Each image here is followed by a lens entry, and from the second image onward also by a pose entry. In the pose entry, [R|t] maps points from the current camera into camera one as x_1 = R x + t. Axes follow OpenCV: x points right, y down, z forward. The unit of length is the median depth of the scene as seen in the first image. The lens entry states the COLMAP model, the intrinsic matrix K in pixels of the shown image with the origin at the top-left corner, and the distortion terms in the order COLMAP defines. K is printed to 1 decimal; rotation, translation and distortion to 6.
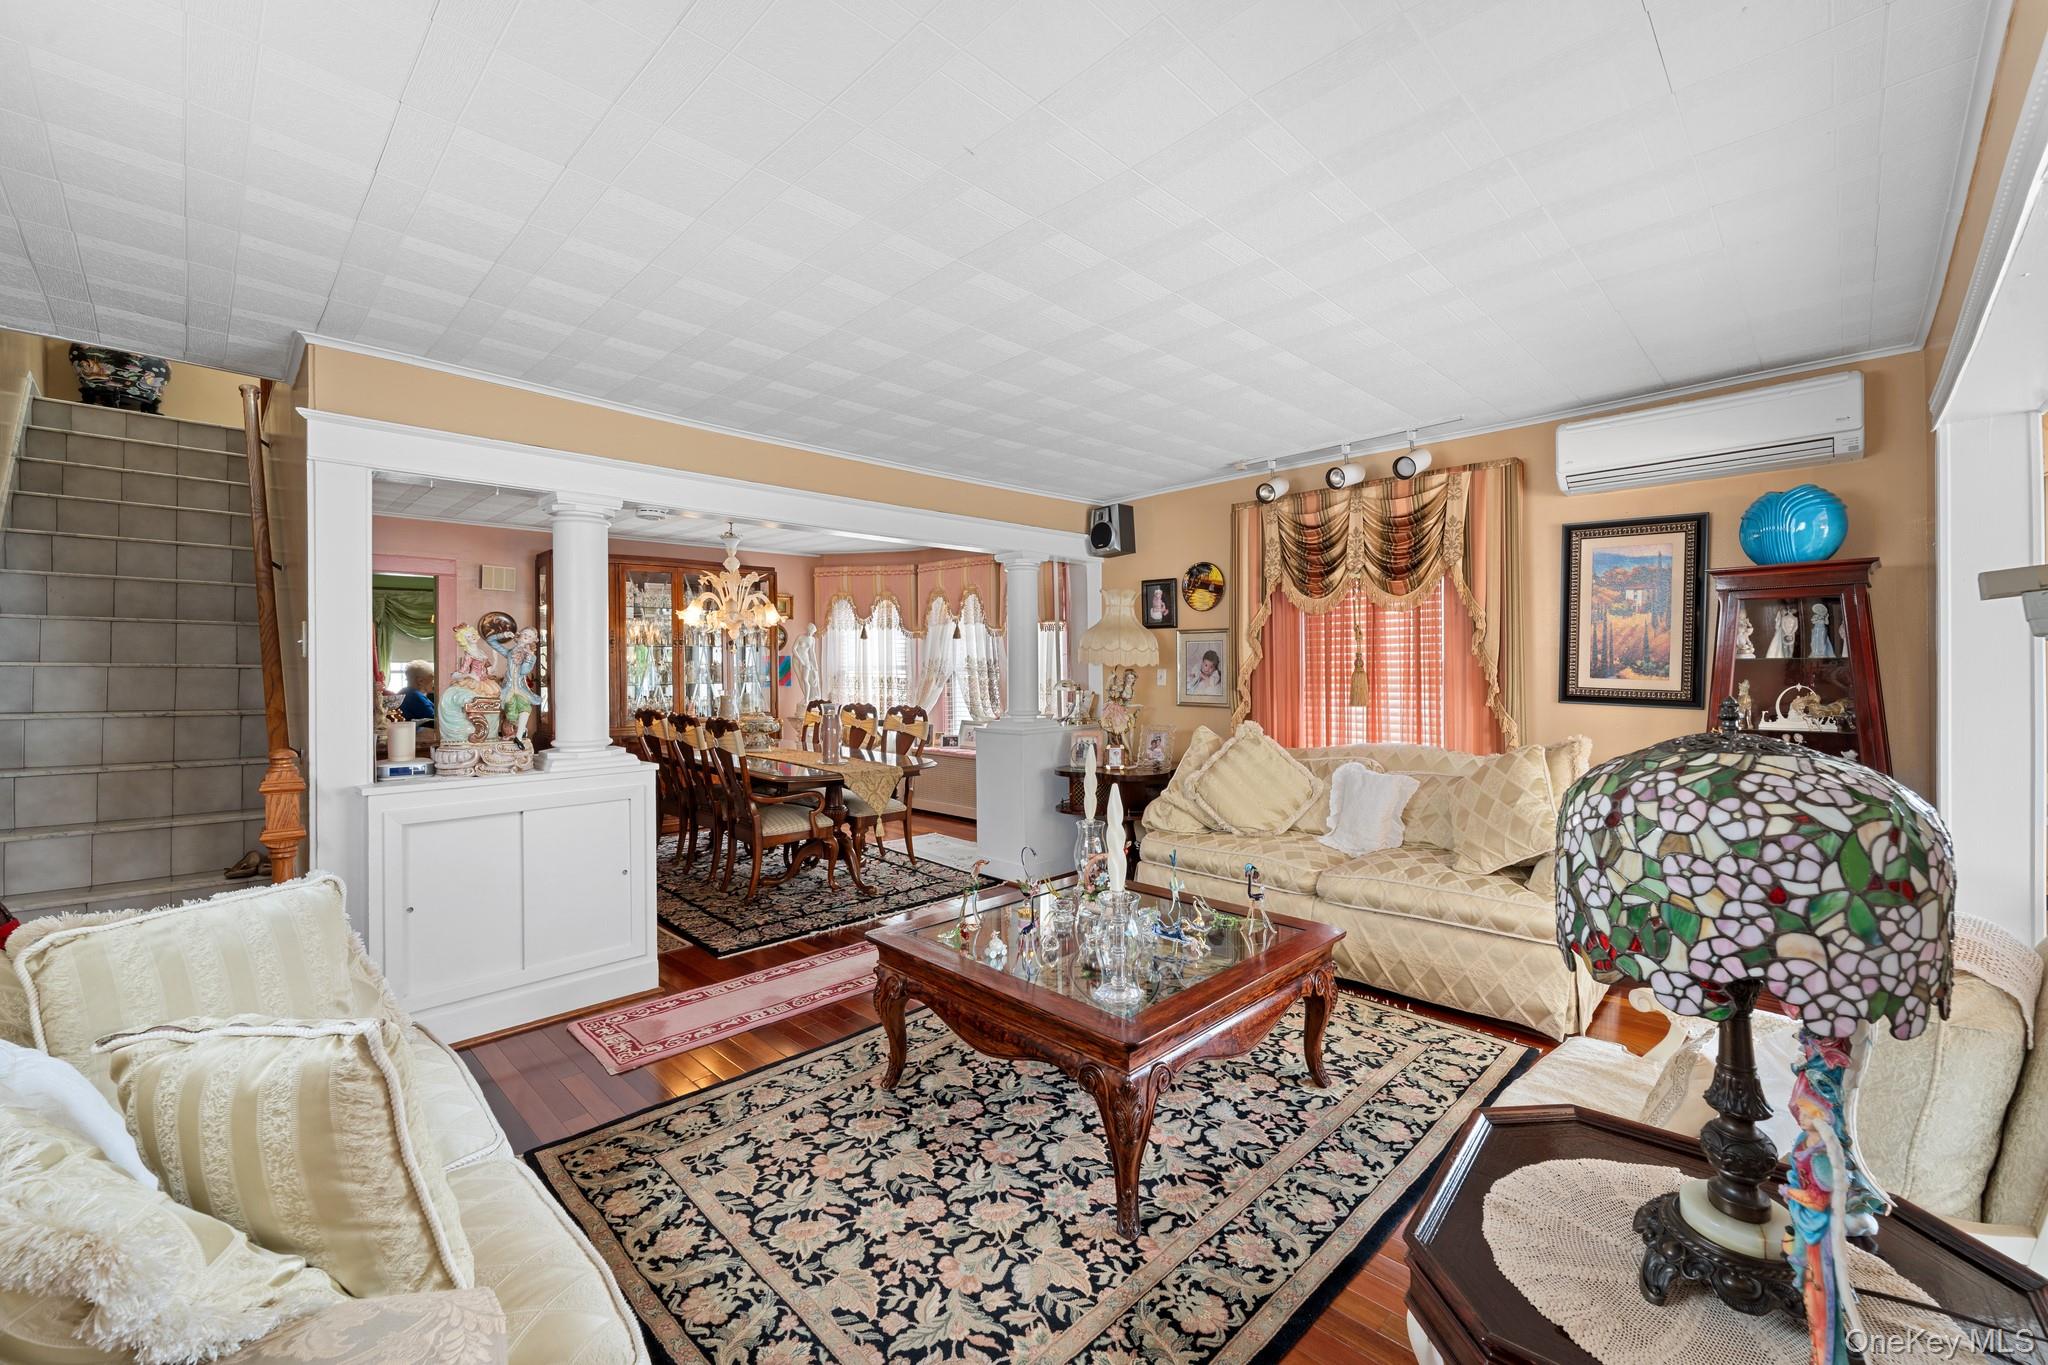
lens RADIAL K [[832.6, 0, 1029.5], [0, 832.6, 665.1], [0, 0, 1]] dist [-0.000400, -0.000182]
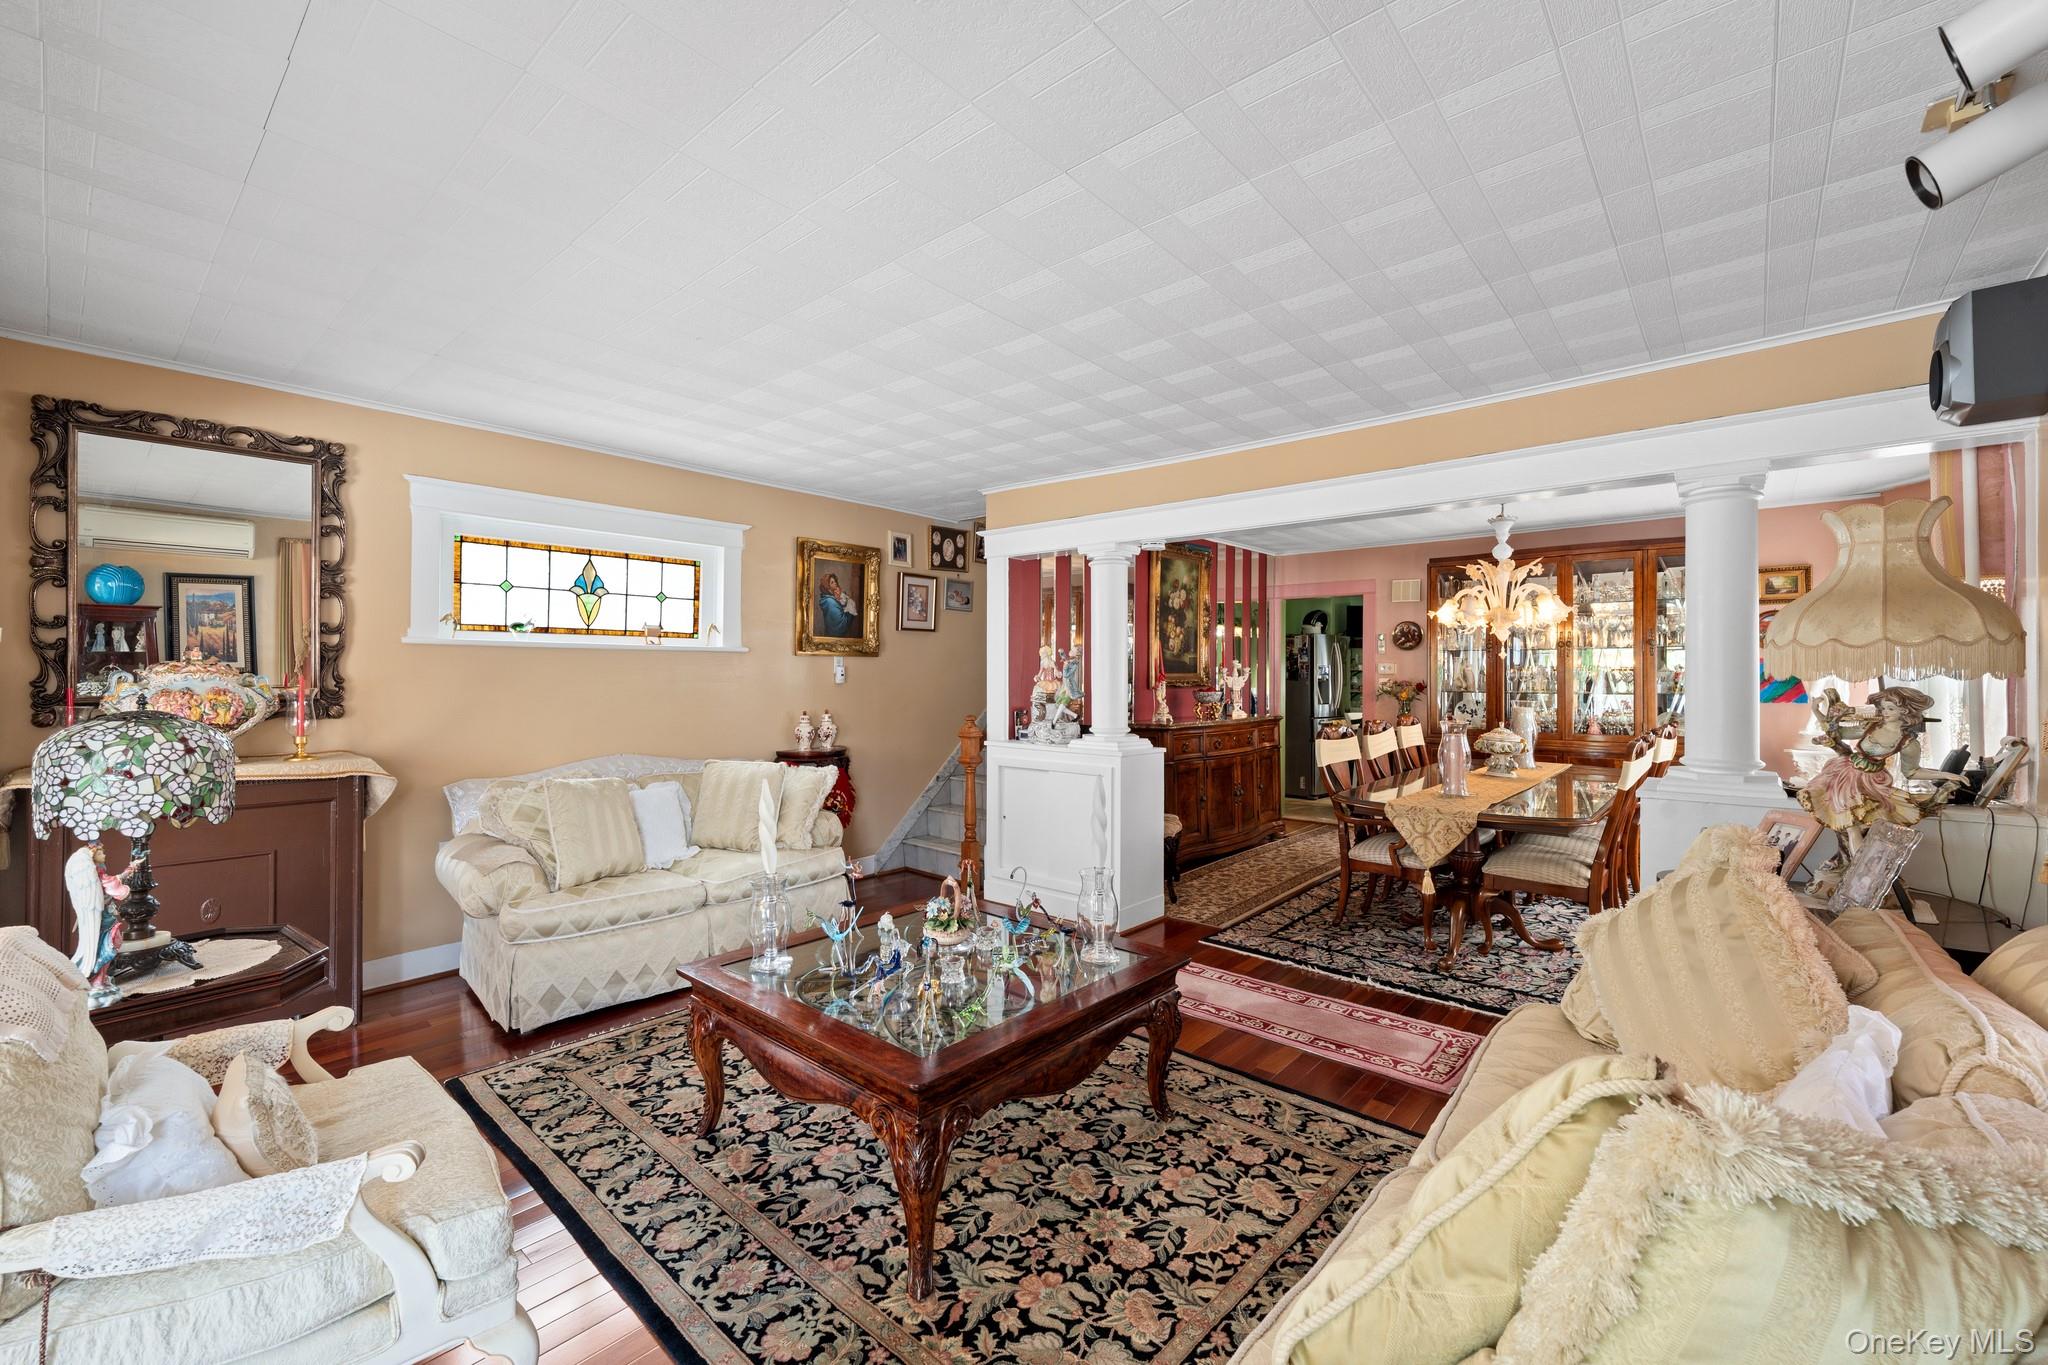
lens RADIAL K [[841.3, 0, 1019.7], [0, 841.3, 638.7], [0, 0, 1]] dist [0.000337, -0.000139]
pose [[0.058187, -0.030203, -0.997849, 0.840029], [-0.002923, 0.999533, -0.030424, -0.007668], [0.998301, 0.004687, 0.058072, 0.824718]]
